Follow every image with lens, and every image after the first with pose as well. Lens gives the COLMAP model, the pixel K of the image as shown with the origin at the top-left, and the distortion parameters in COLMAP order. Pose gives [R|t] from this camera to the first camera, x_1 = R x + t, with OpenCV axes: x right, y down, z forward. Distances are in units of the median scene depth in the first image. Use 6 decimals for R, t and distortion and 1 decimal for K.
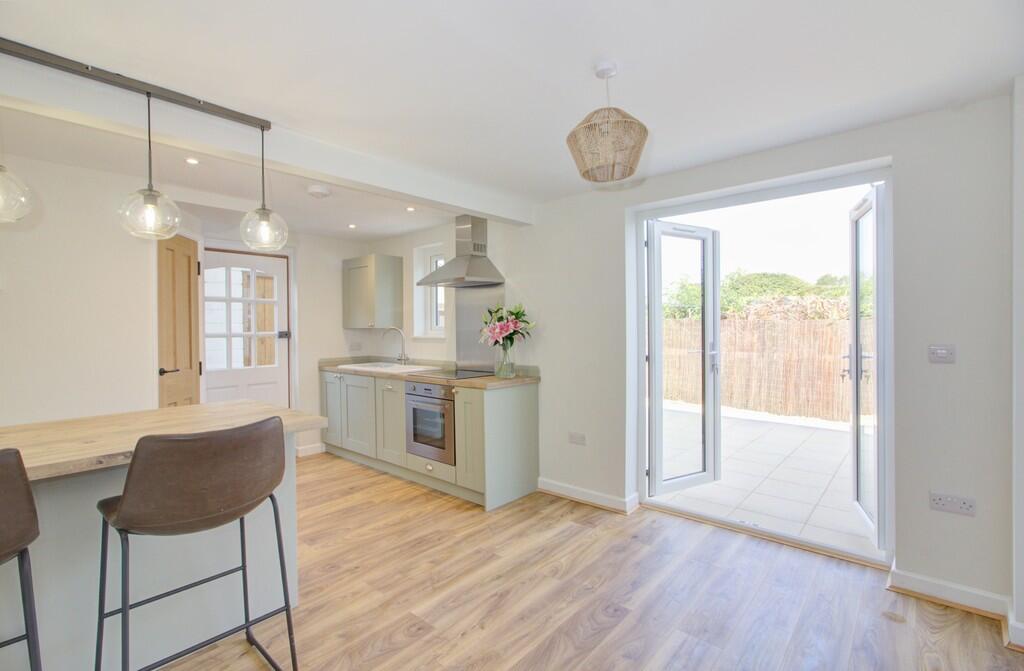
lens RADIAL K [[467.1, 0, 503.2], [0, 467.1, 328.3], [0, 0, 1]] dist [-0.005990, -0.000142]
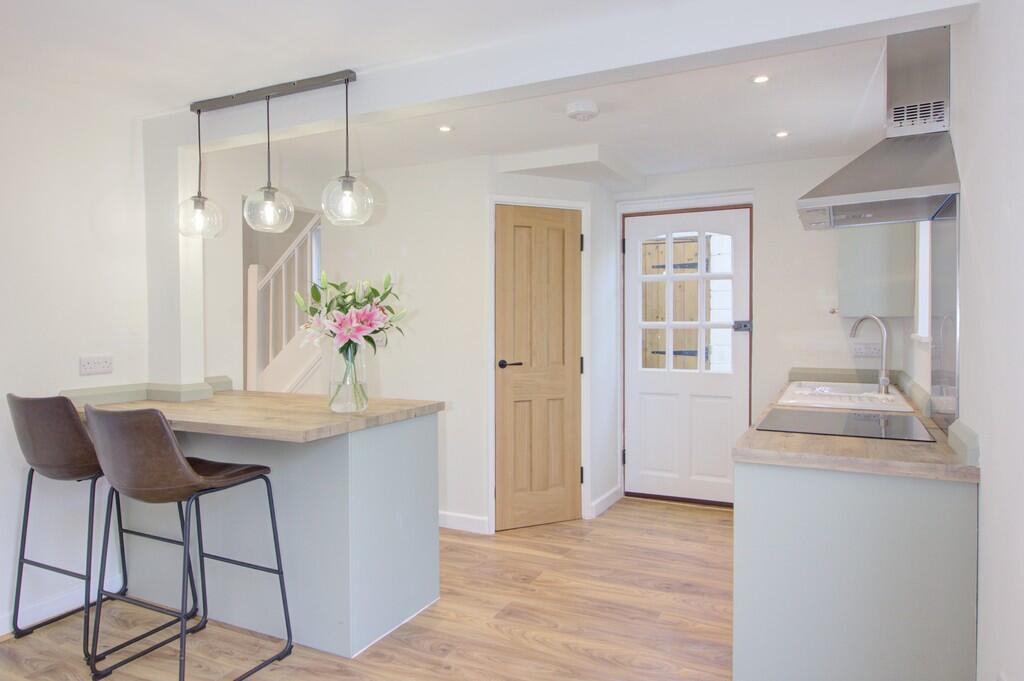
lens RADIAL K [[662.5, 0, 511.9], [0, 662.5, 329.5], [0, 0, 1]] dist [0.013231, 0.002216]
pose [[0.264224, 0.023407, -0.964177, 0.396218], [-0.000706, 0.999710, 0.024076, -0.003929], [0.964461, -0.005681, 0.264164, 0.517585]]
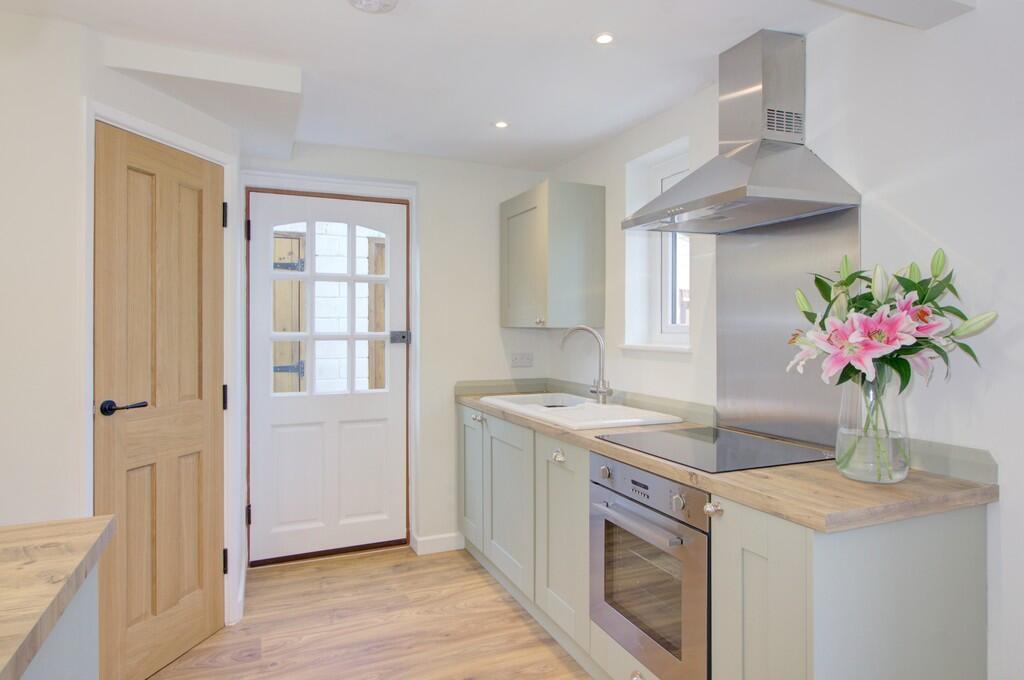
lens RADIAL K [[594.1, 0, 504.0], [0, 594.1, 330.6], [0, 0, 1]] dist [-0.005421, 0.001953]
pose [[0.905062, 0.012571, -0.425093, -0.049706], [-0.010996, 0.999921, 0.006158, -0.000016], [0.425137, -0.000899, 0.905129, 0.456960]]
